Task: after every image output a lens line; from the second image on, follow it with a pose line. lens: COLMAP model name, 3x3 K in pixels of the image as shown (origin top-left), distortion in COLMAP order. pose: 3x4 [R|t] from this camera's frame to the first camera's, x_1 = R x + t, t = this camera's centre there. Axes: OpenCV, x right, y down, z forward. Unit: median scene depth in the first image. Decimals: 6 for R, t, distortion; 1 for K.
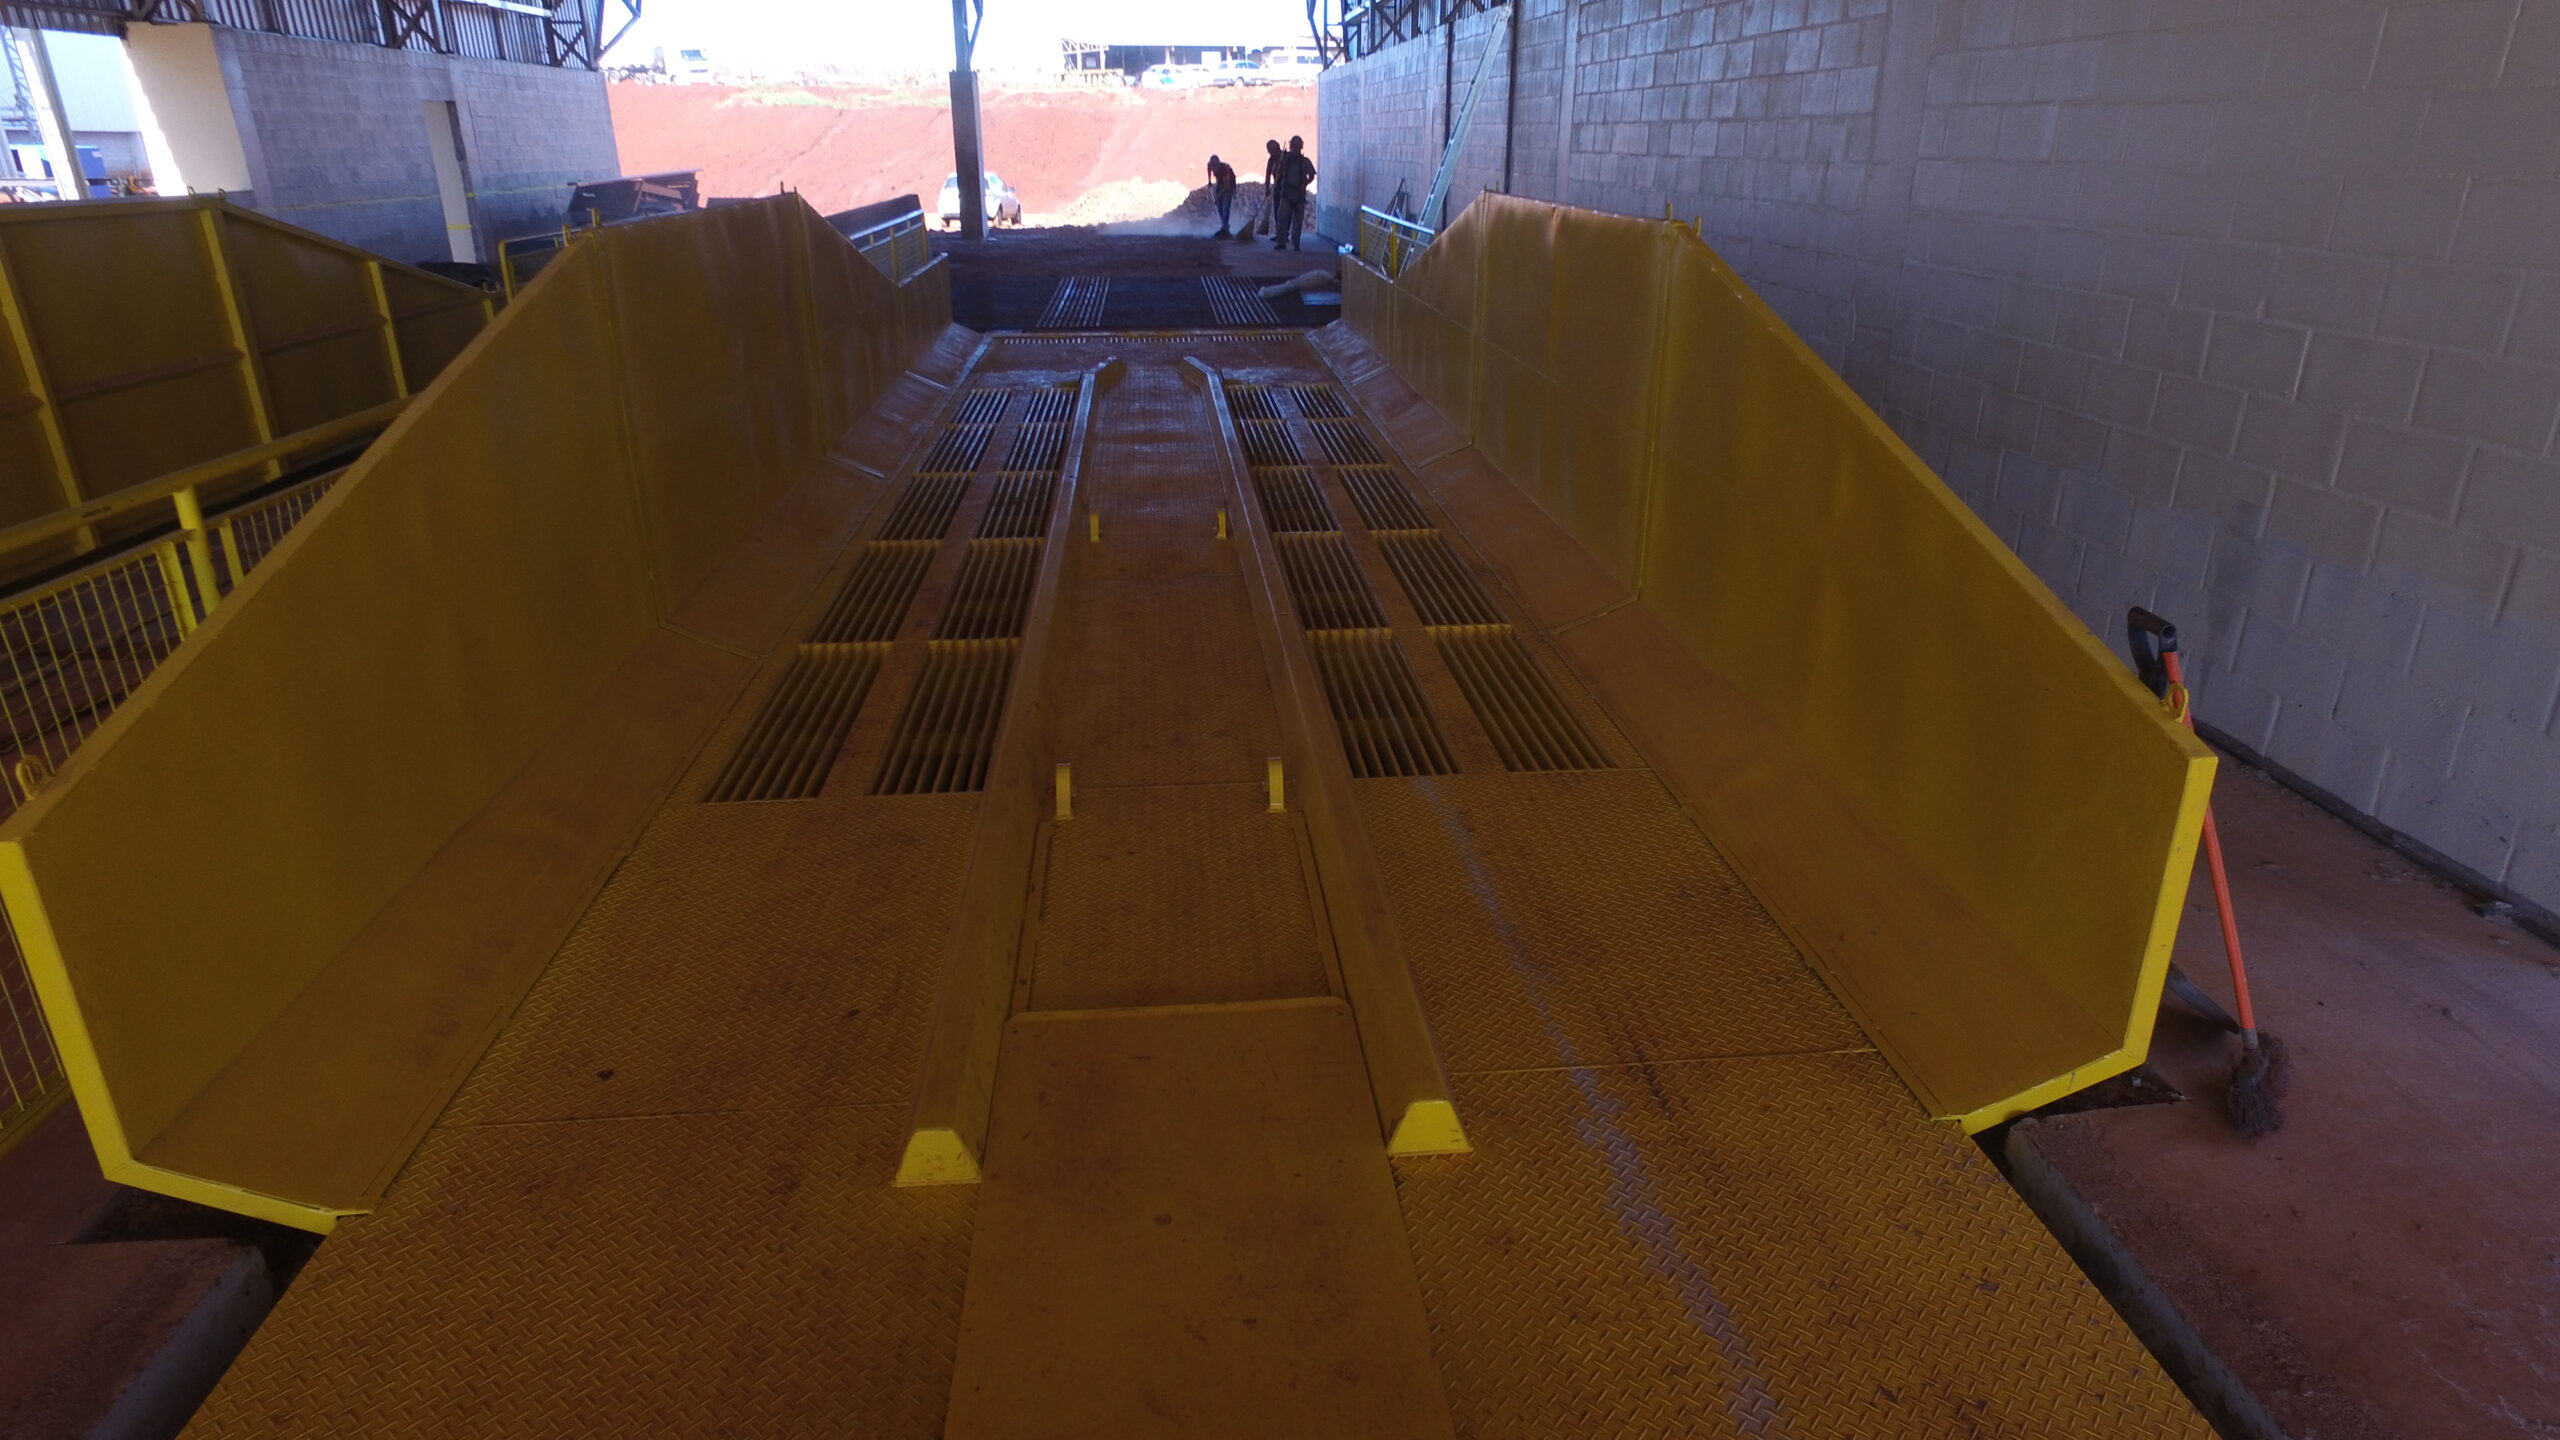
lens RADIAL K [[1543.2, 0, 1280.0], [0, 1543.2, 720.0], [0, 0, 1]] dist [-0.004420, 0.016722]
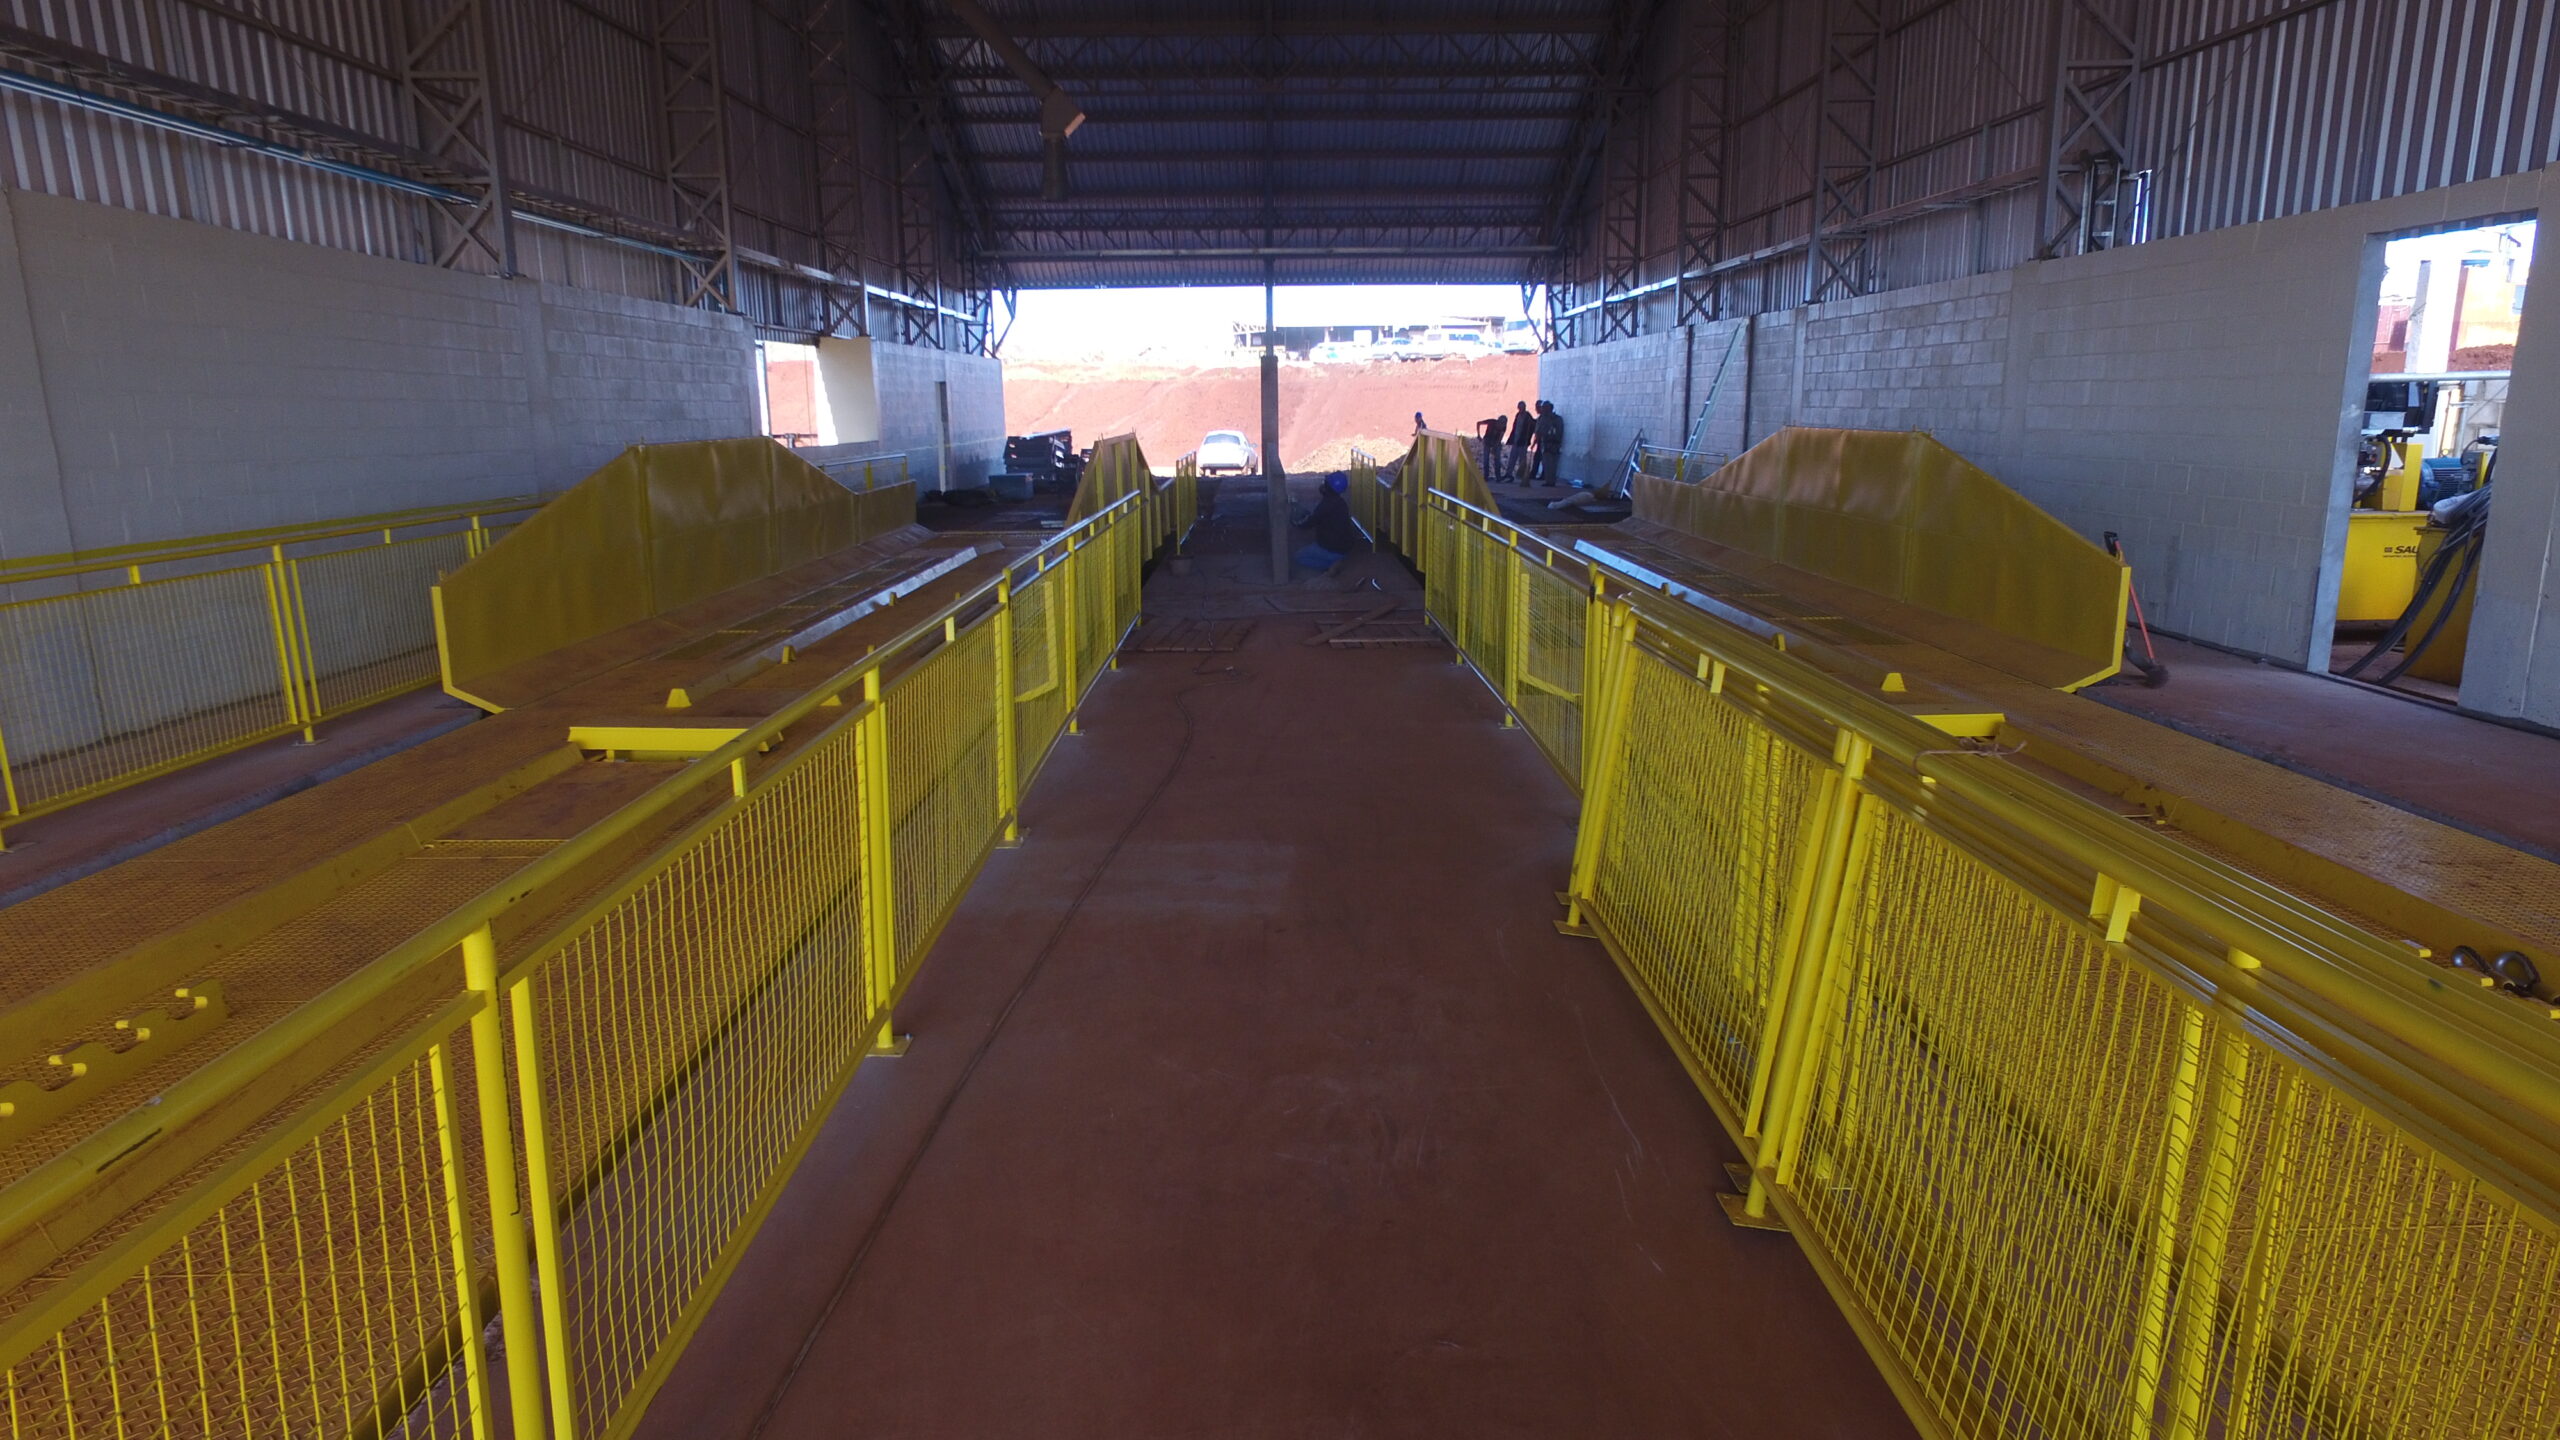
lens RADIAL K [[1556.2, 0, 1288.2], [0, 1556.2, 696.8], [0, 0, 1]] dist [0.002347, 0.019858]
pose [[0.997887, 0.005304, -0.064758, -0.115812], [-0.016523, 0.984613, -0.173966, 0.105873], [0.062839, 0.174668, 0.982620, -0.277109]]
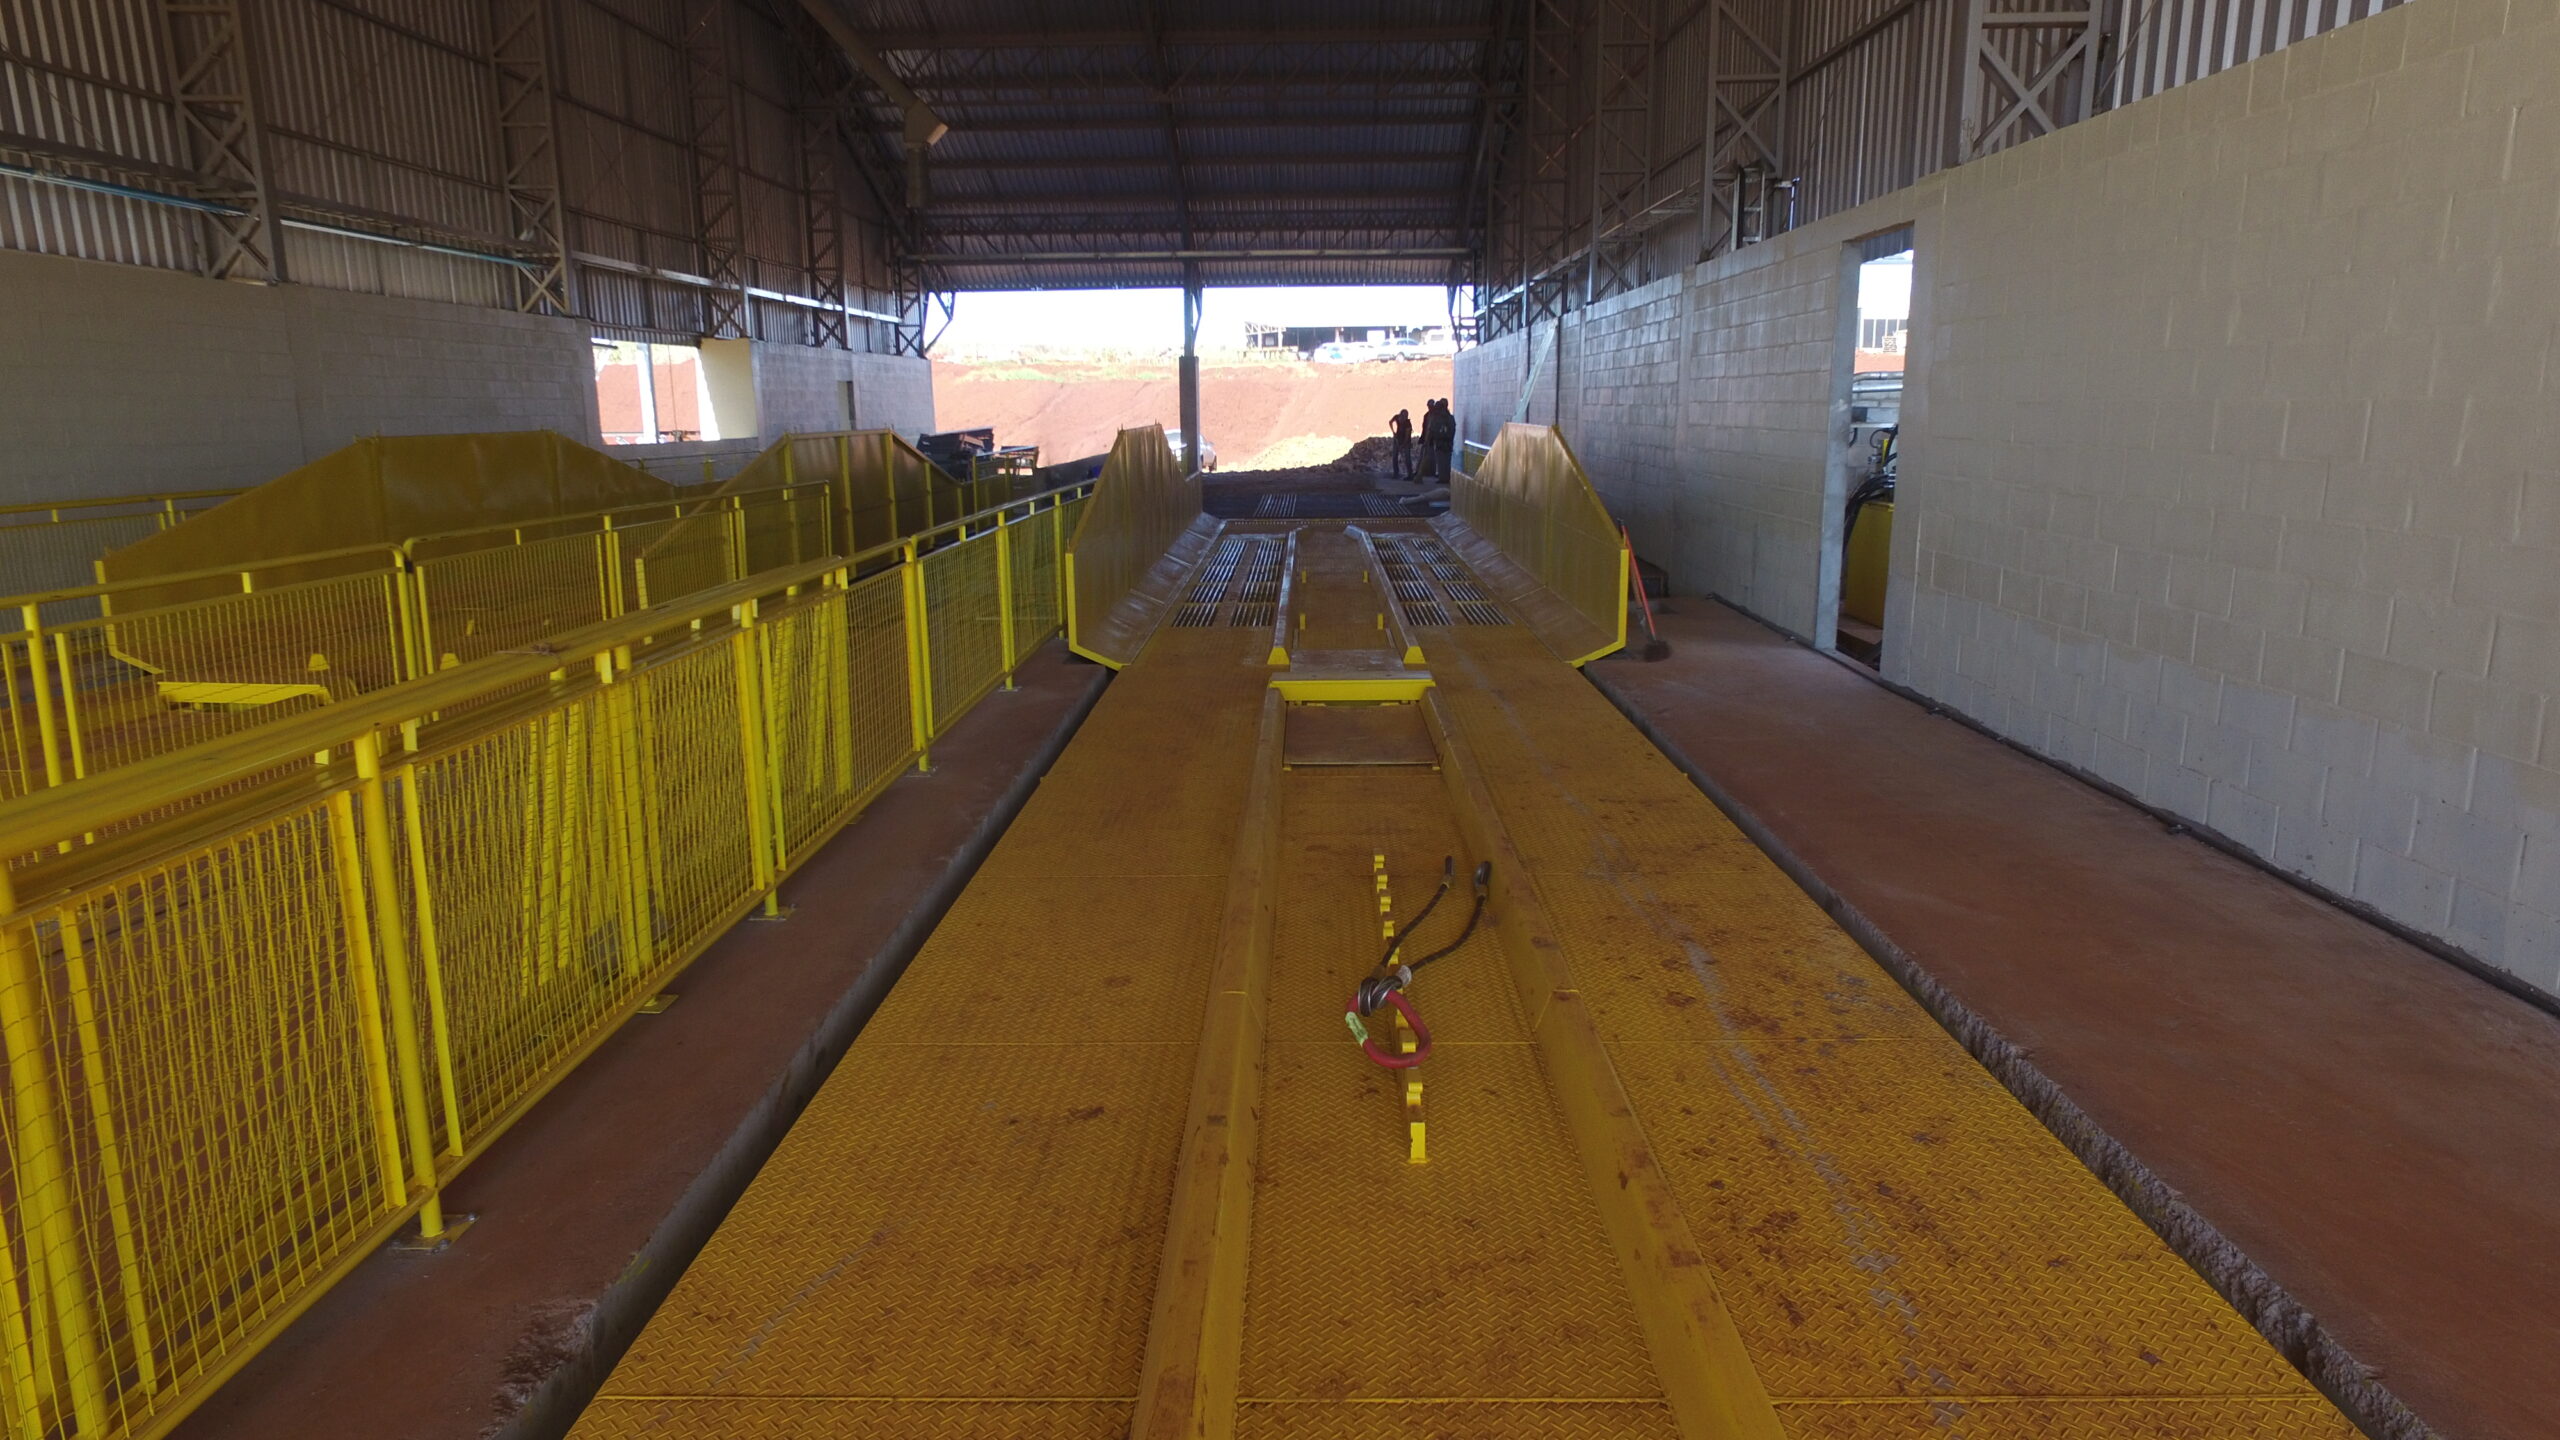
lens RADIAL K [[1543.2, 0, 1280.0], [0, 1543.2, 720.0], [0, 0, 1]] dist [-0.004420, 0.016722]
pose [[0.994708, 0.013661, -0.101827, 0.018157], [-0.029676, 0.987078, -0.157467, 0.117017], [0.098360, 0.159655, 0.982260, -0.299438]]
